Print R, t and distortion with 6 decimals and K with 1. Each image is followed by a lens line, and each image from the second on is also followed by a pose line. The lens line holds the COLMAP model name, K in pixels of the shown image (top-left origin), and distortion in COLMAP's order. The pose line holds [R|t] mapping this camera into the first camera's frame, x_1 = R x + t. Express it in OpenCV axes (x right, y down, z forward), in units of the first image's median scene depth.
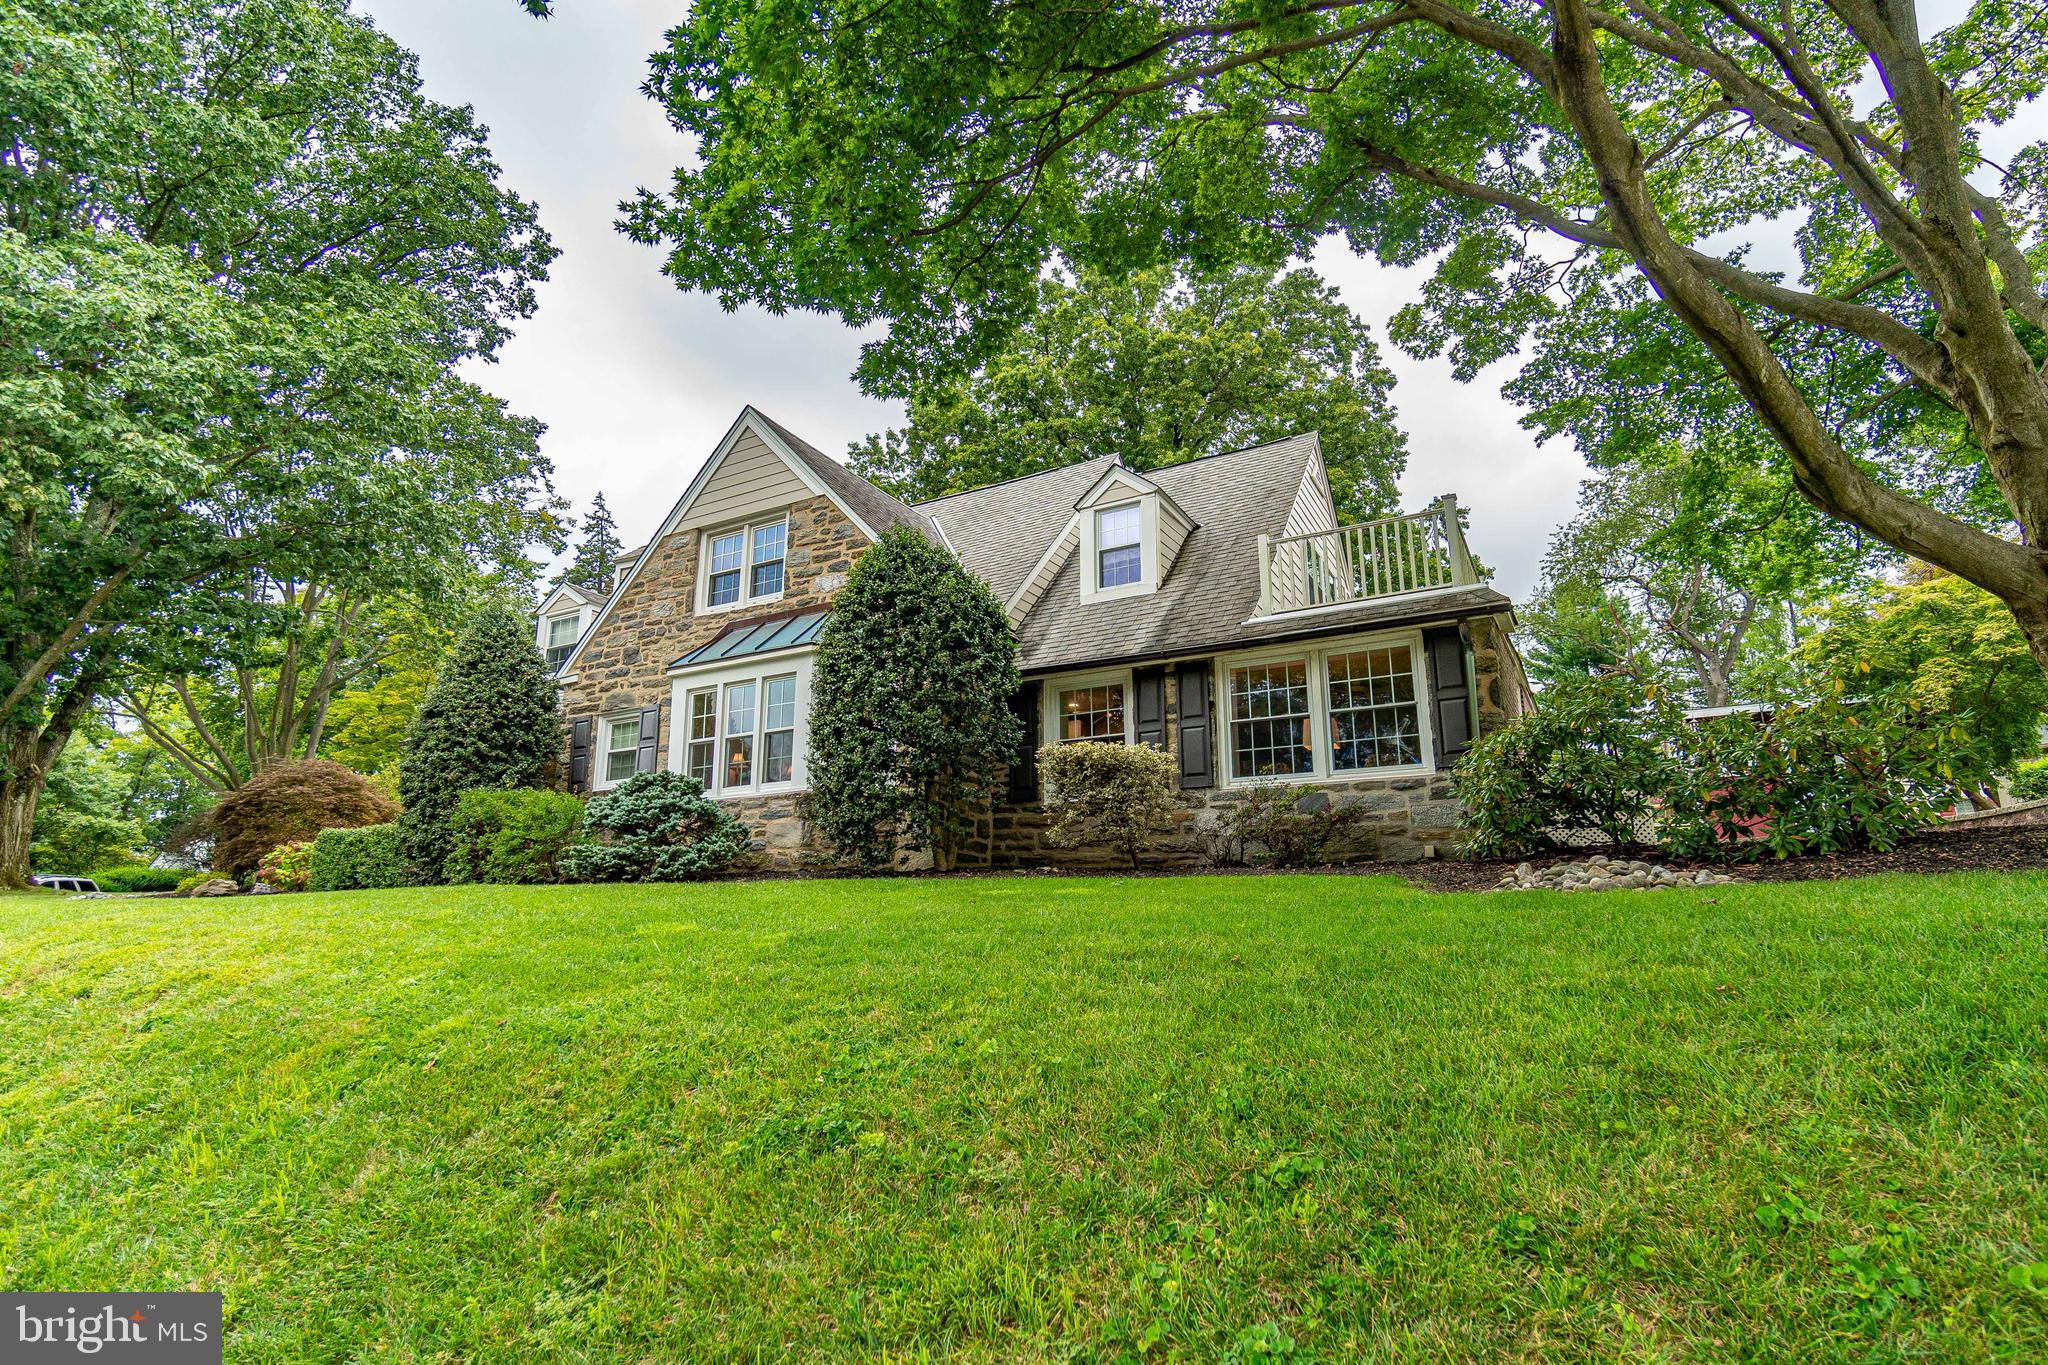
lens RADIAL K [[1031.7, 0, 1025.9], [0, 1031.7, 680.6], [0, 0, 1]] dist [0.001636, 0.000030]
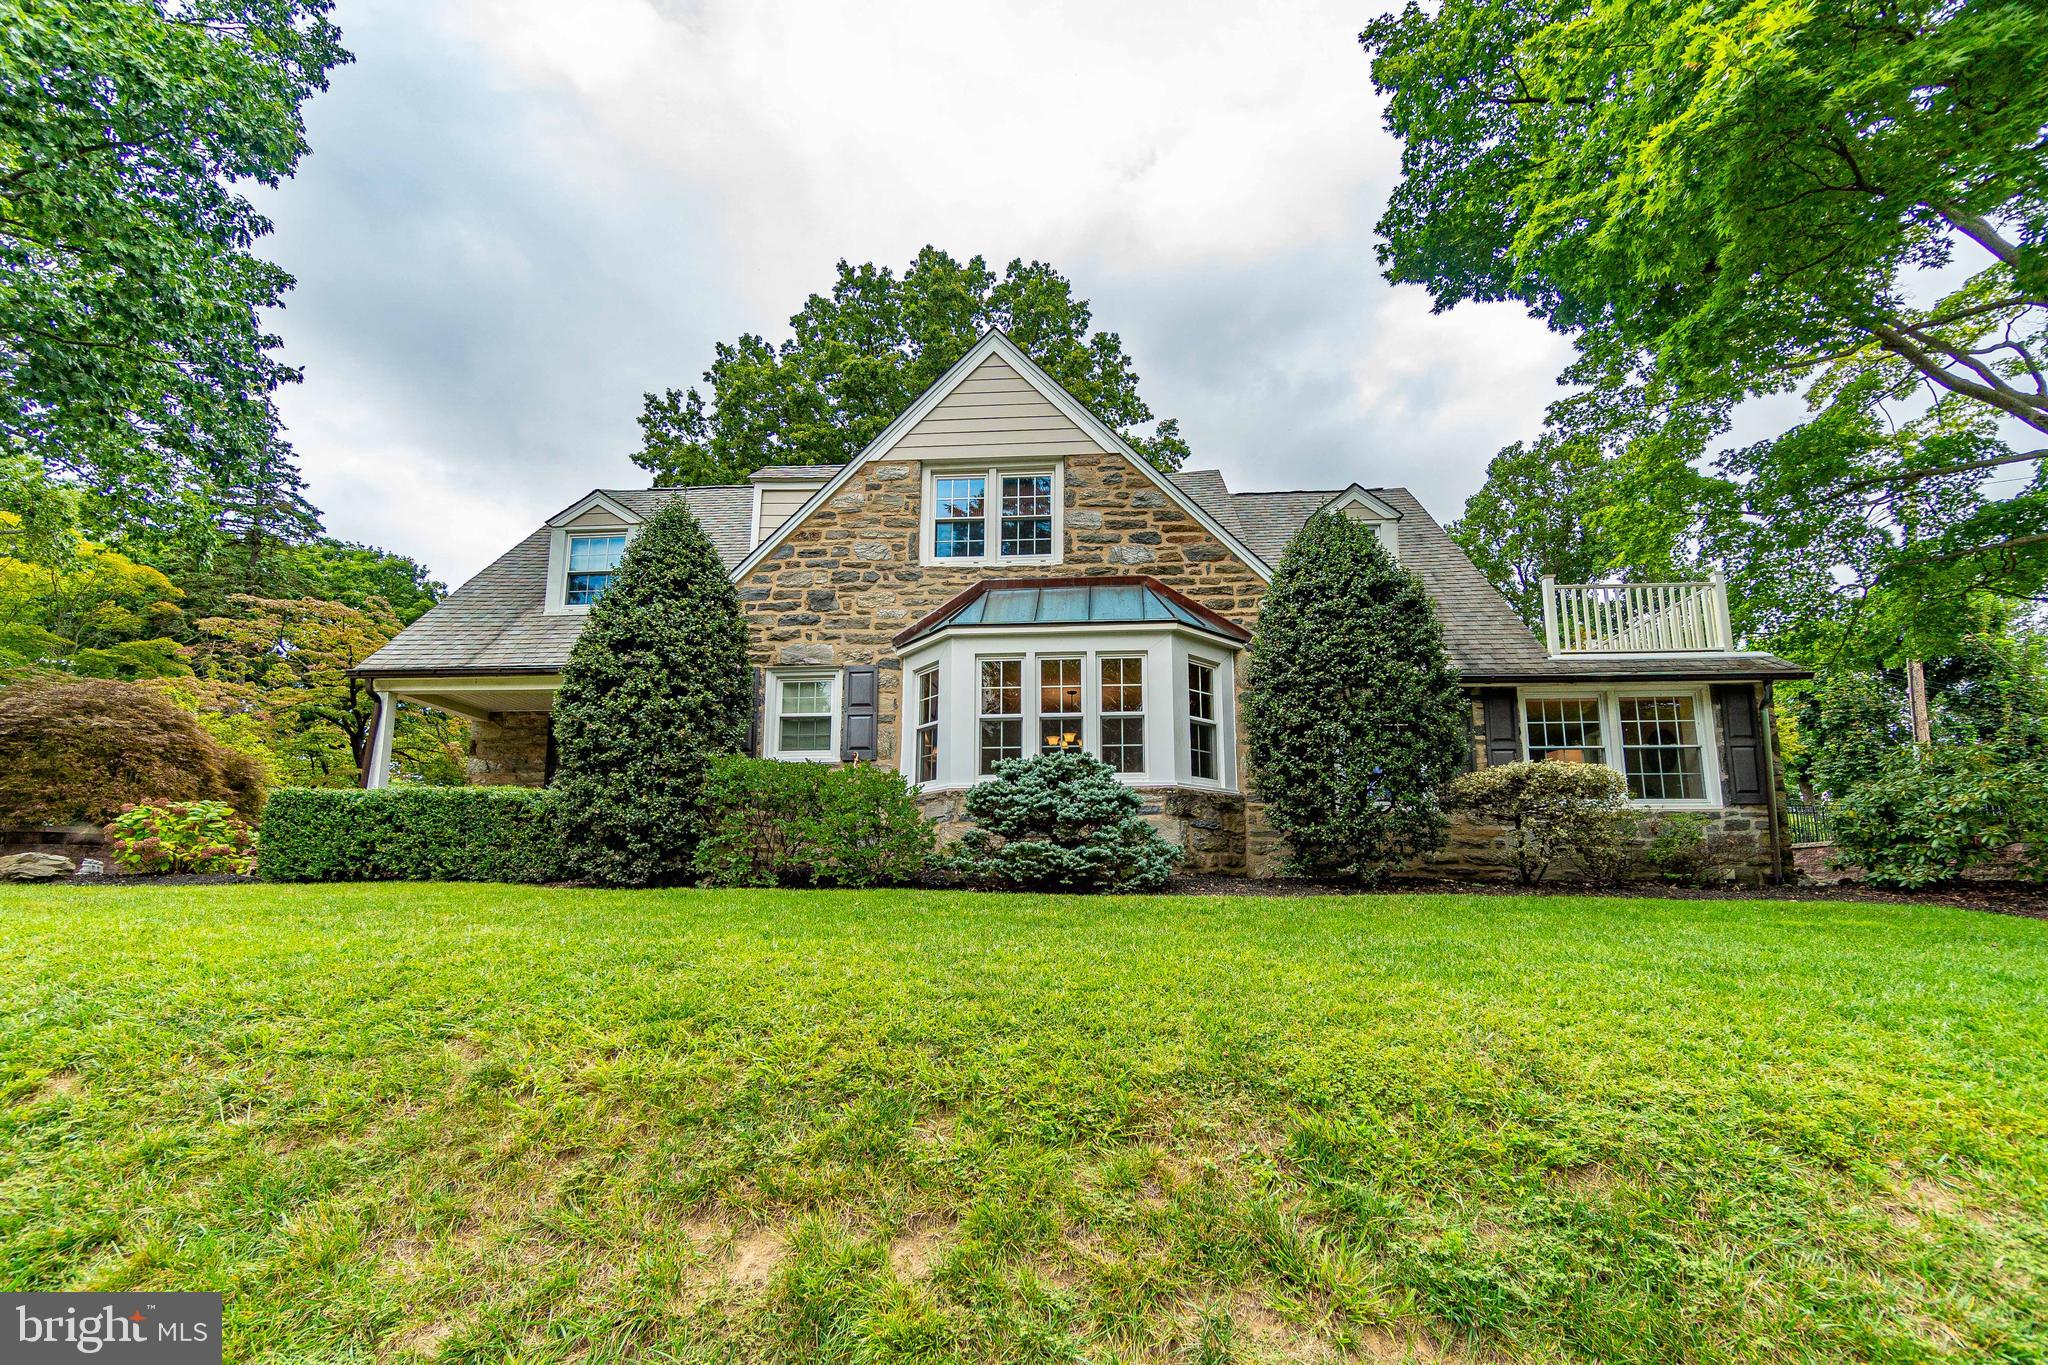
lens RADIAL K [[898.4, 0, 1035.1], [0, 898.4, 751.9], [0, 0, 1]] dist [-0.003857, -0.000167]
pose [[0.903754, 0.076008, 0.421249, -0.547766], [-0.106636, 0.993060, 0.049596, 0.043179], [-0.414556, -0.089743, 0.905588, 0.293941]]
